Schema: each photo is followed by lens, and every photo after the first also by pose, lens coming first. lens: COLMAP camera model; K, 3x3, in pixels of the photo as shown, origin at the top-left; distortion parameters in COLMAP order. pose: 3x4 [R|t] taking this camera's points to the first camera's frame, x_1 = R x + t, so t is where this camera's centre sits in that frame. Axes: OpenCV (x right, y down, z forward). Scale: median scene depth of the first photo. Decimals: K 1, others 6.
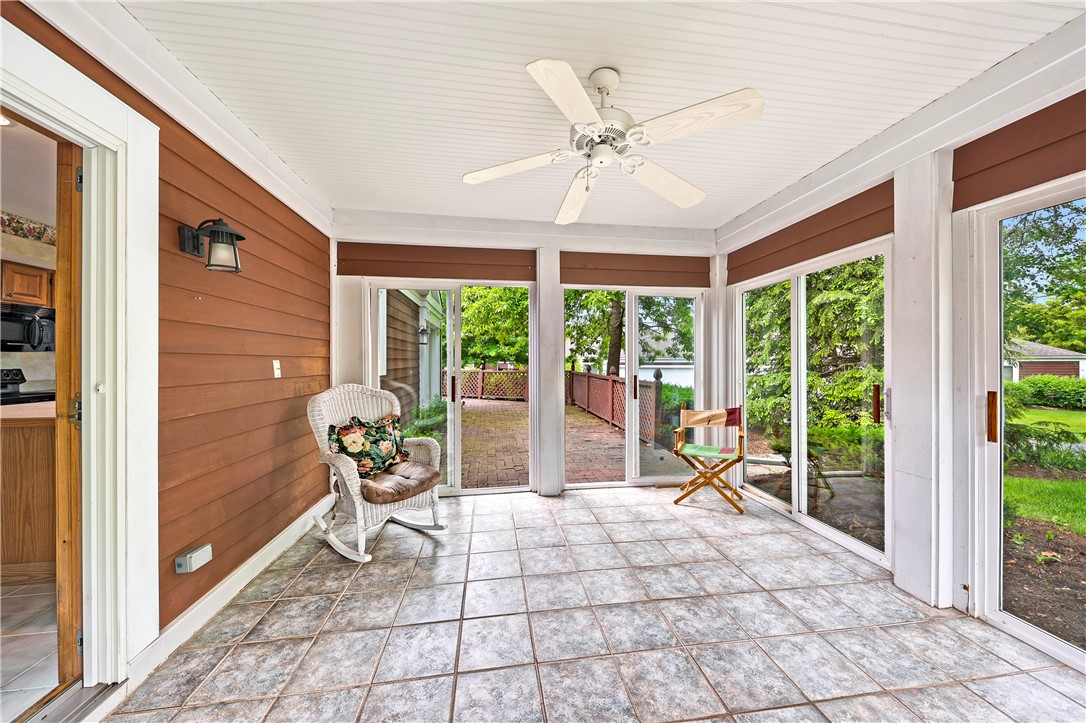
lens RADIAL K [[376.8, 0, 544.2], [0, 376.8, 359.0], [0, 0, 1]] dist [-0.009561, -0.000061]
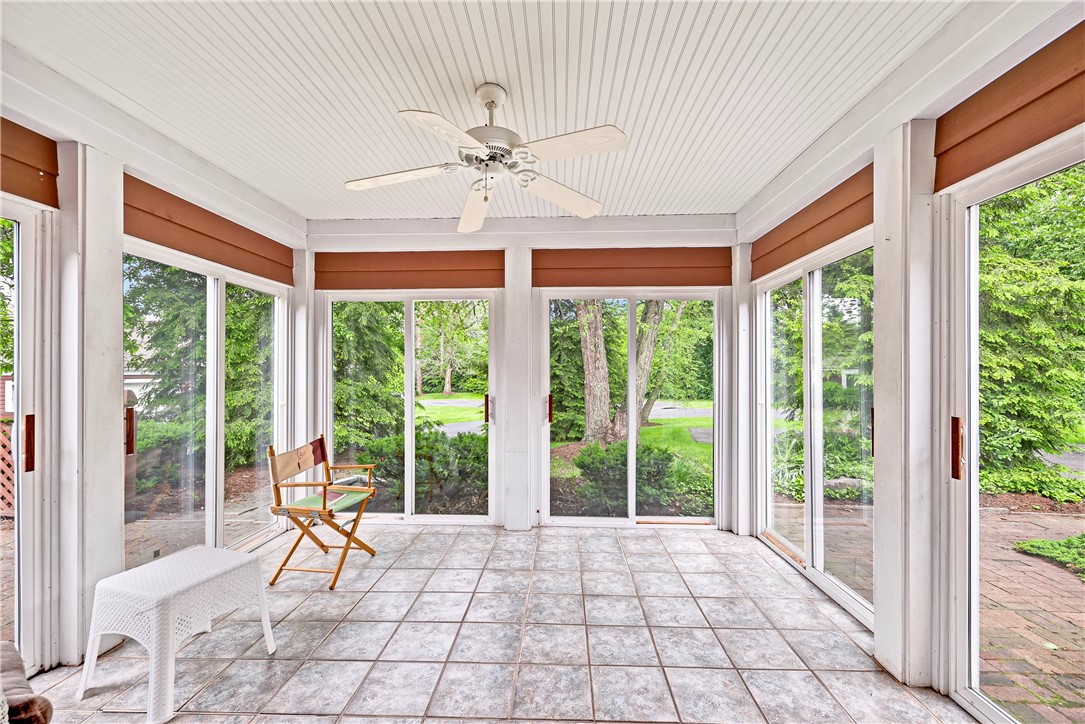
lens RADIAL K [[461.0, 0, 543.4], [0, 461.0, 368.8], [0, 0, 1]] dist [0.002735, 0.000141]
pose [[0.180368, 0.003437, 0.983593, -0.848763], [-0.001963, 0.999993, -0.003135, -0.022676], [-0.983597, -0.001365, 0.180373, 0.550995]]
